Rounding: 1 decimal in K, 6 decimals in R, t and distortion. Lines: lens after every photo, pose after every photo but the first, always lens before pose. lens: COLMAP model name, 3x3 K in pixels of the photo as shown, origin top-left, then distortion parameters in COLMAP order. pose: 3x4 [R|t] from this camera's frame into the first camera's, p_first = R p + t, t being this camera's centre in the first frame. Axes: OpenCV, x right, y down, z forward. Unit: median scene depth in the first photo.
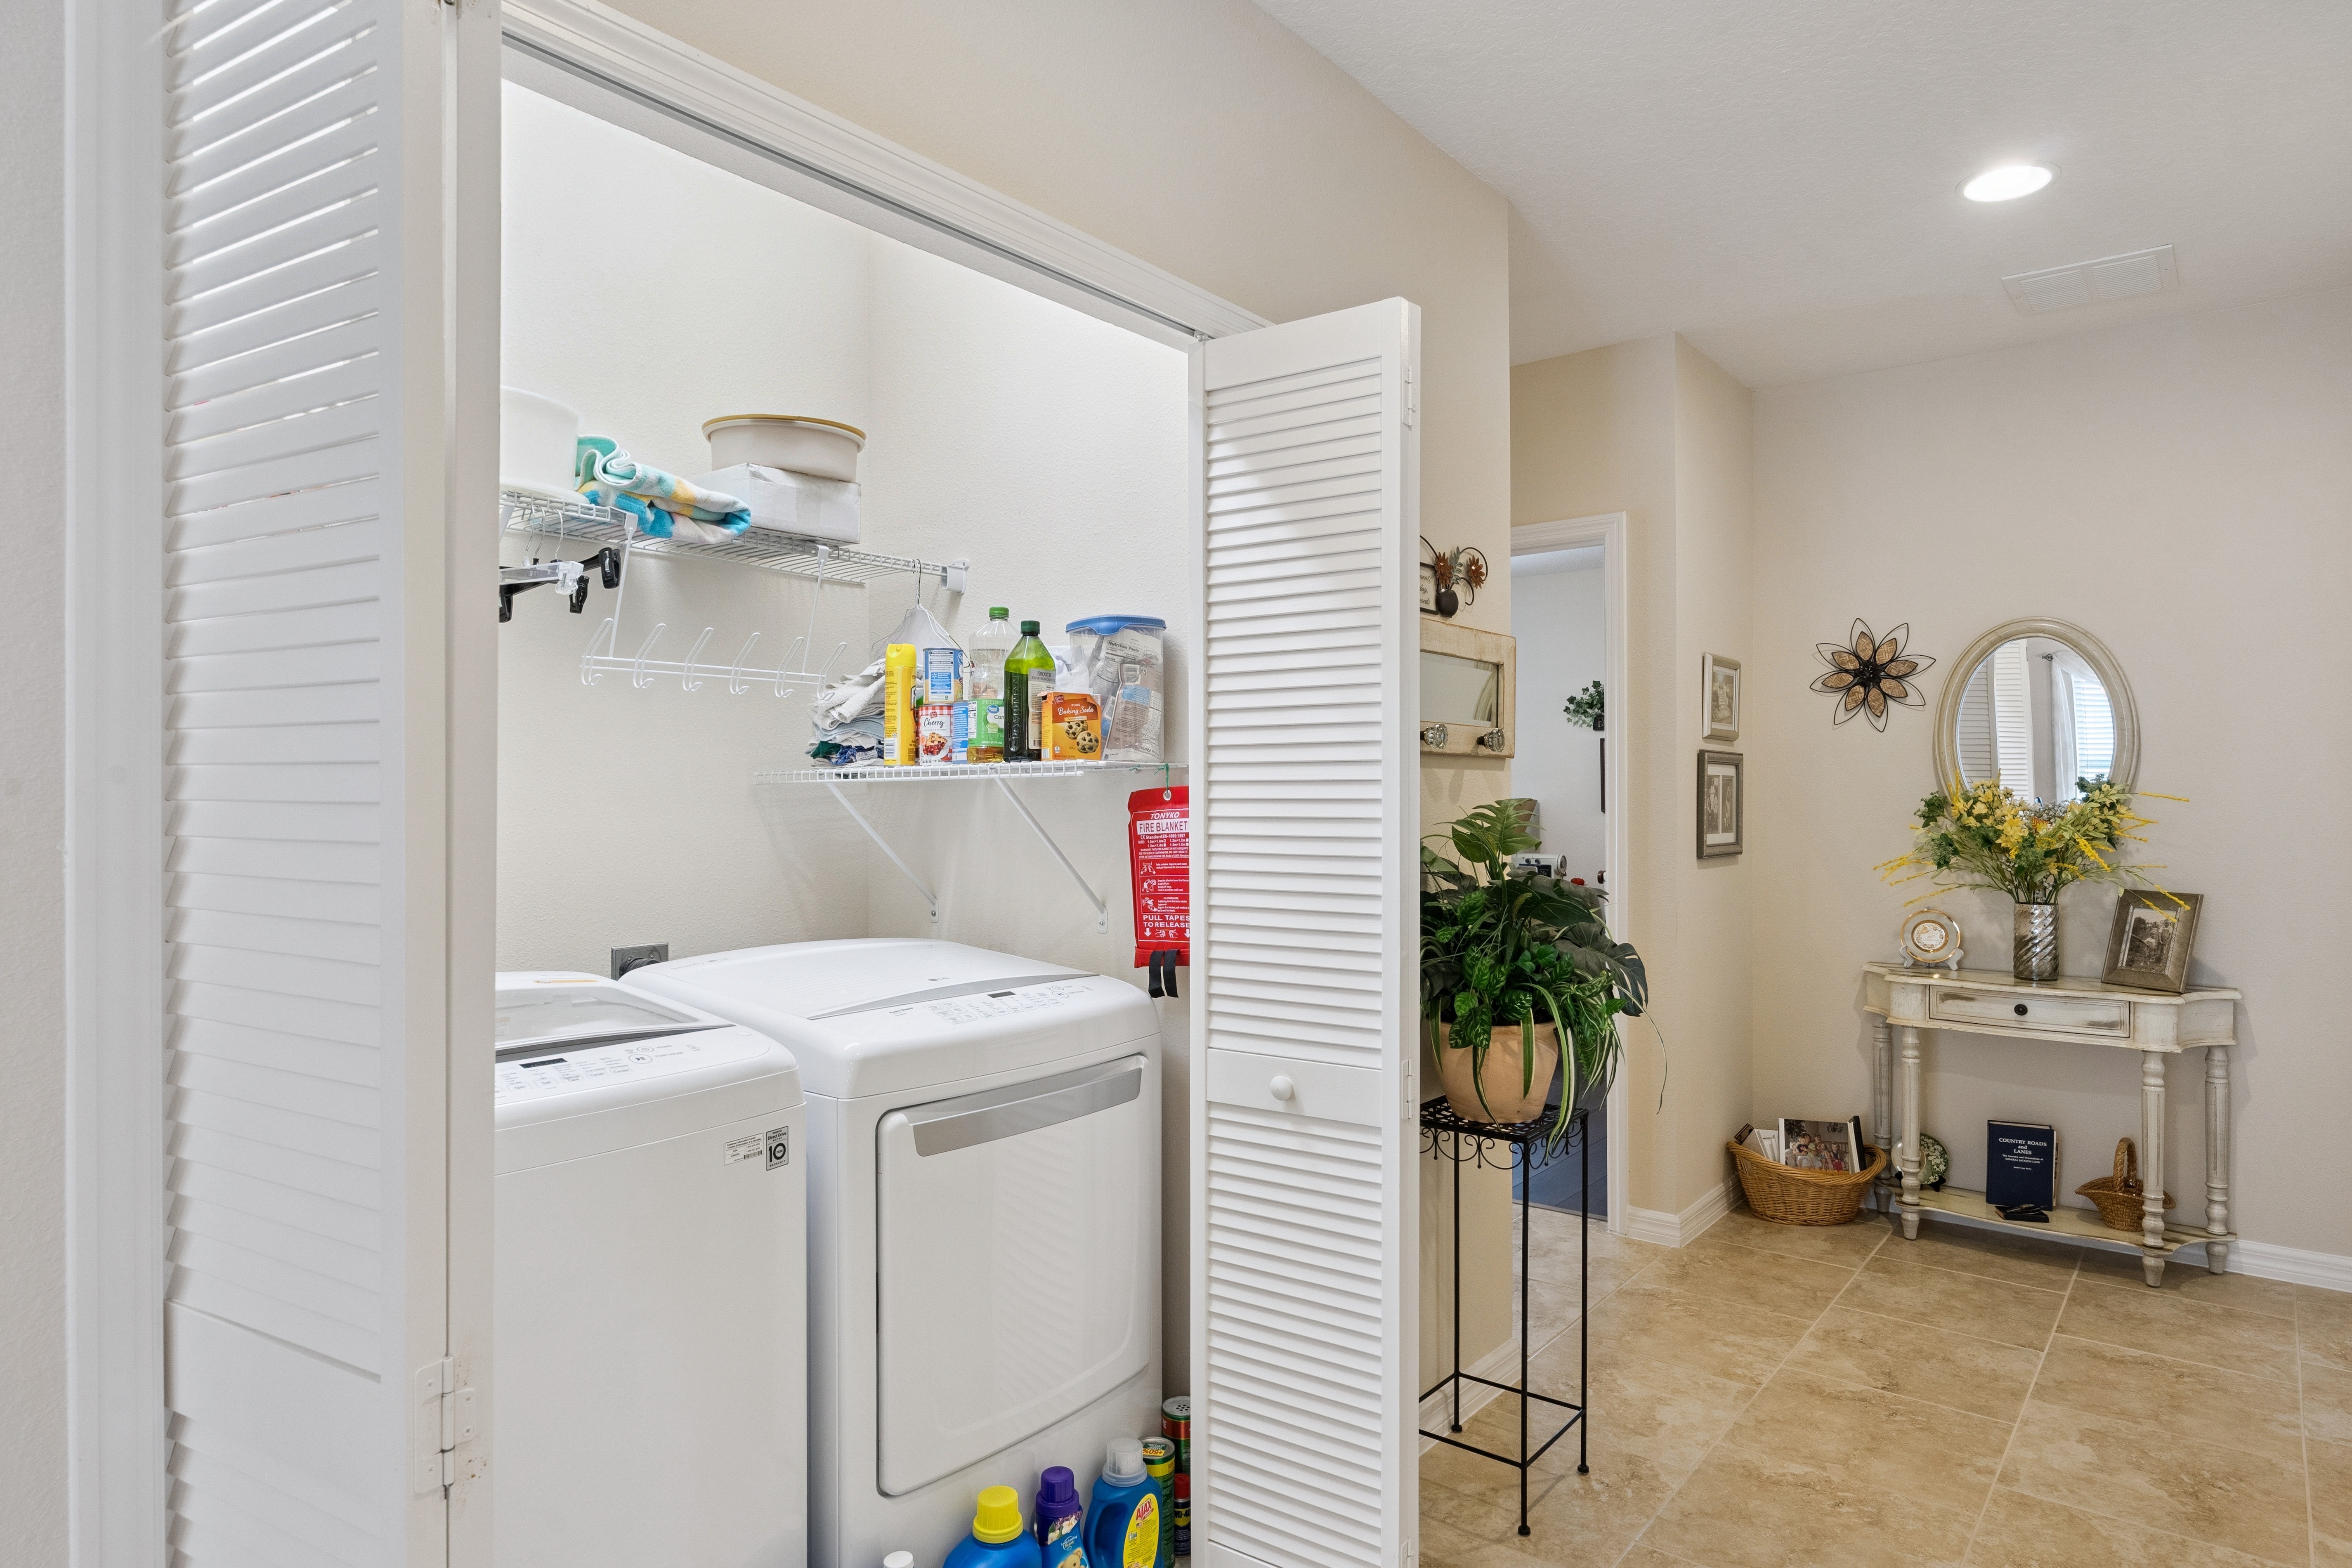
lens RADIAL K [[1351.6, 0, 1175.3], [0, 1351.6, 800.4], [0, 0, 1]] dist [-0.000535, -0.000711]
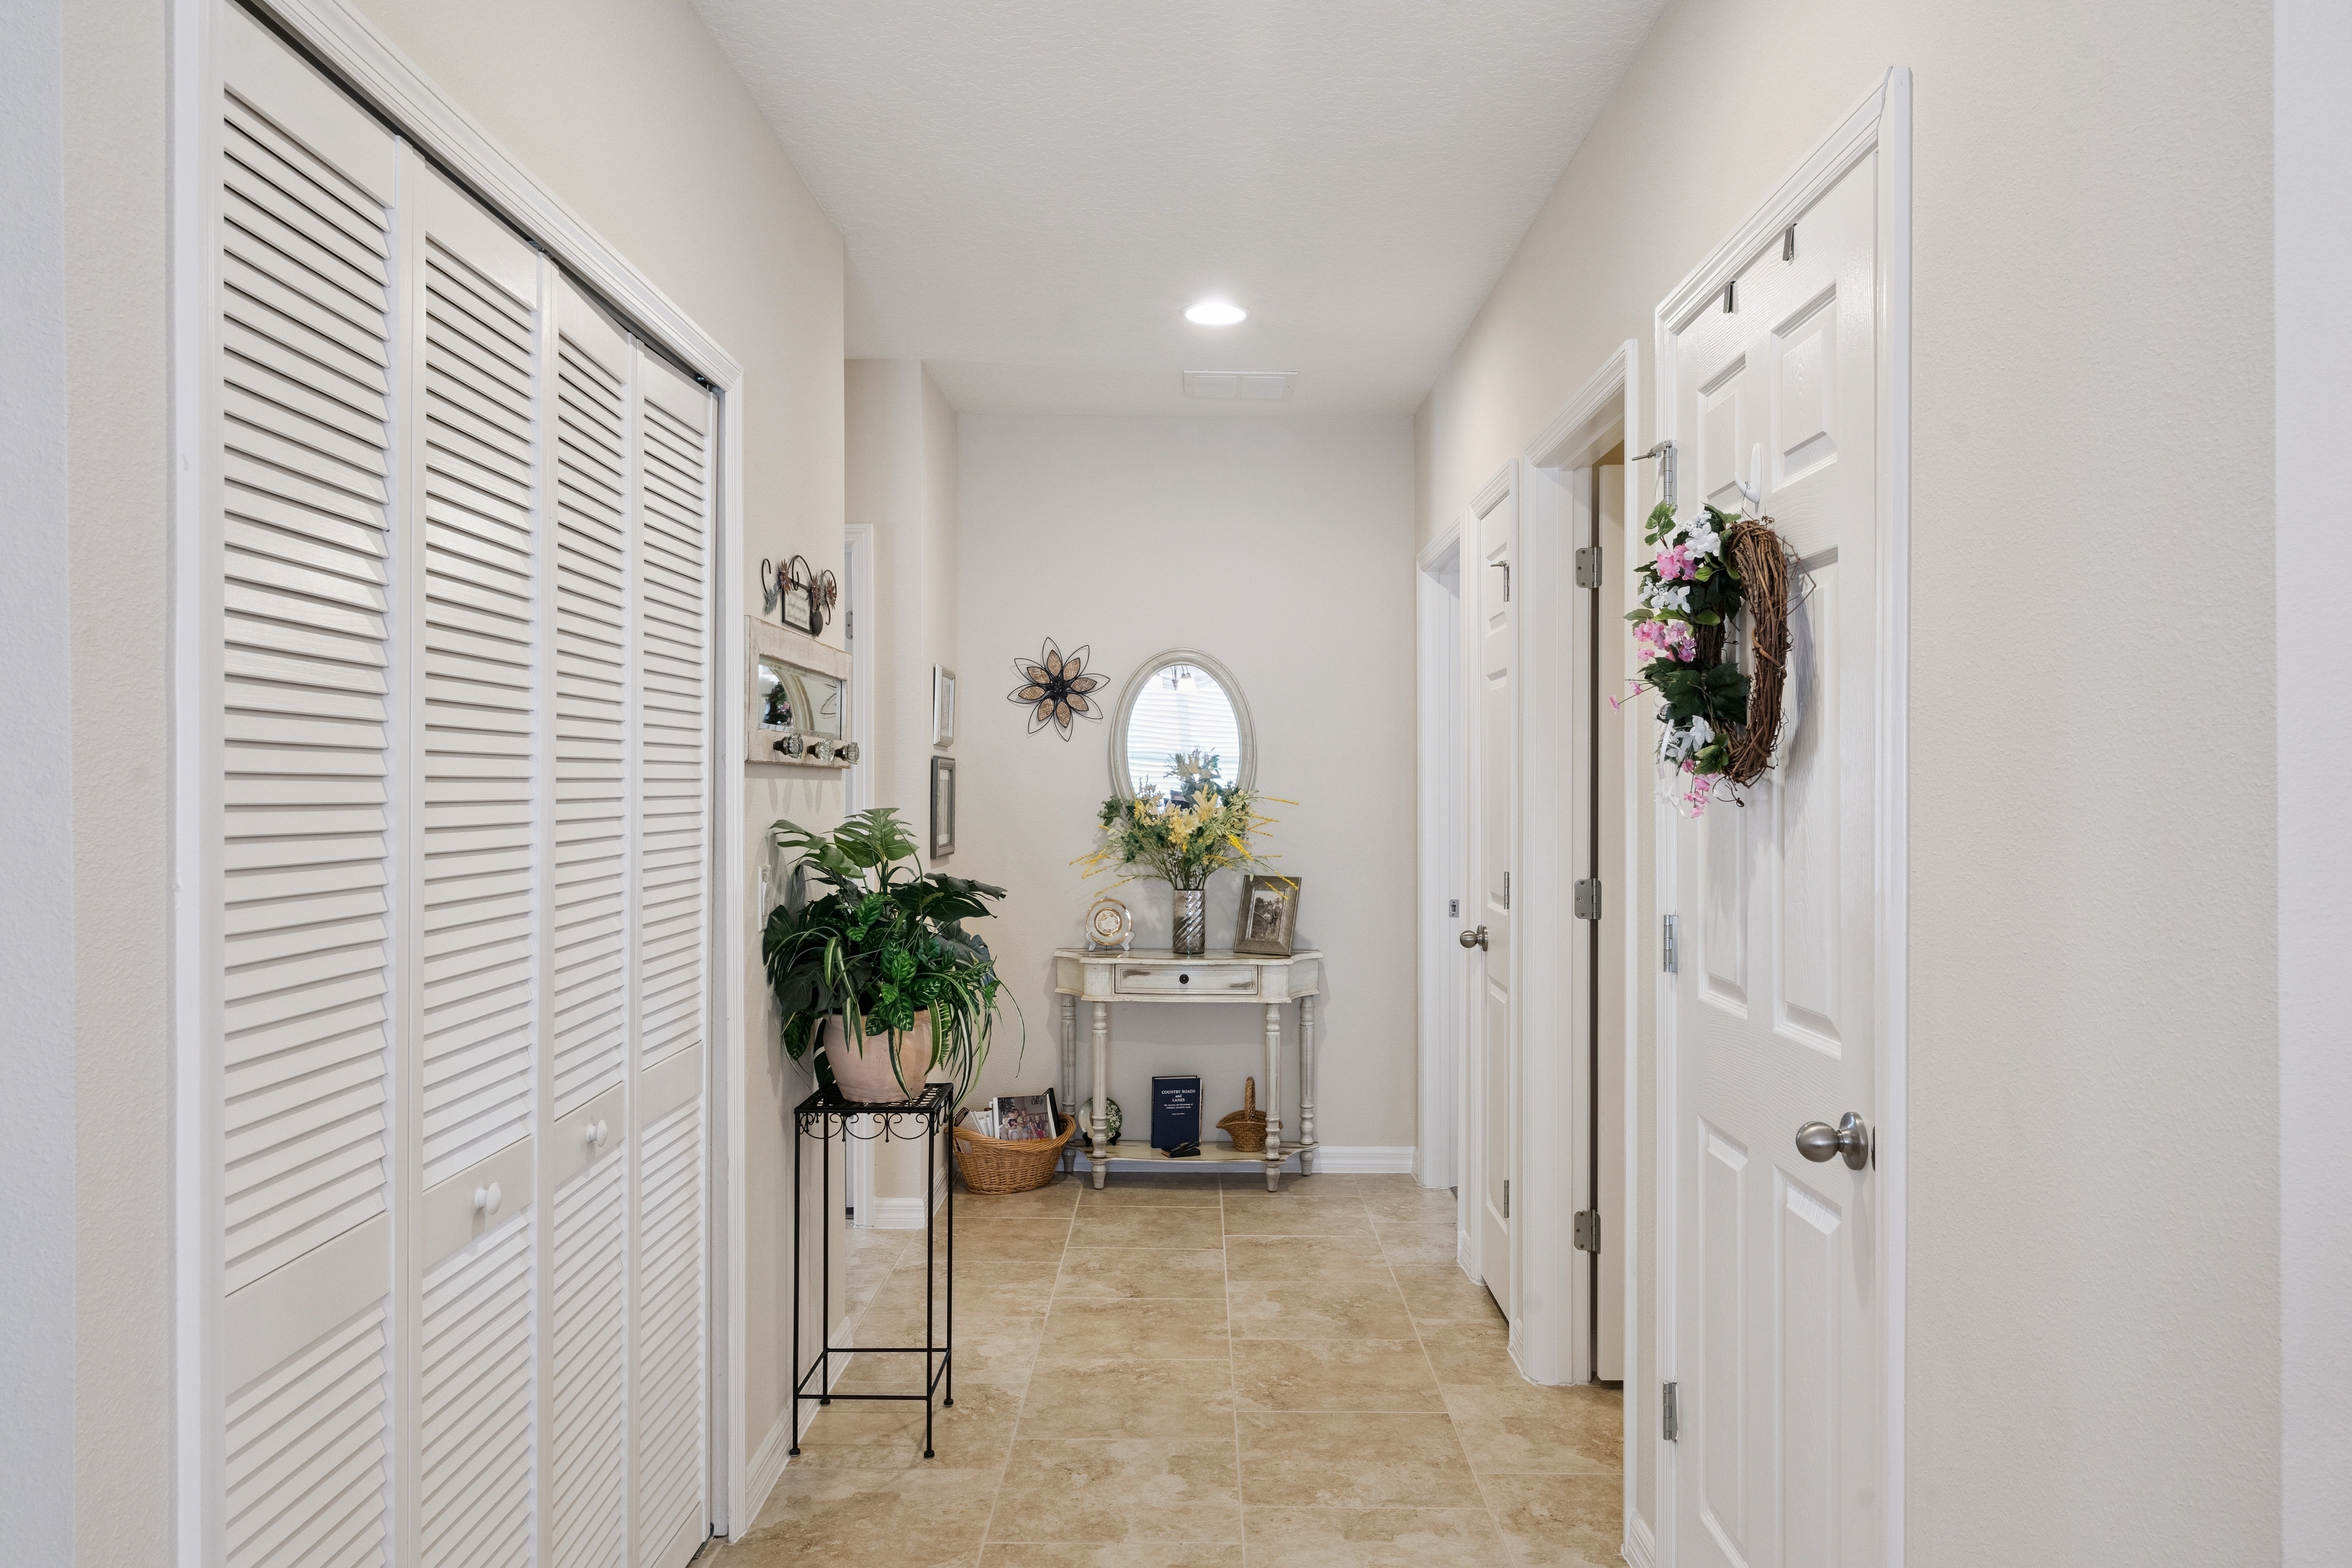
lens RADIAL K [[1689.5, 0, 1176.0], [0, 1689.5, 784.0], [0, 0, 1]] dist [-0.000418, 0.000014]
pose [[0.779601, 0.002796, 0.626270, -0.318261], [-0.001190, 0.999995, -0.002983, -0.012956], [-0.626275, 0.001580, 0.779601, -0.160936]]
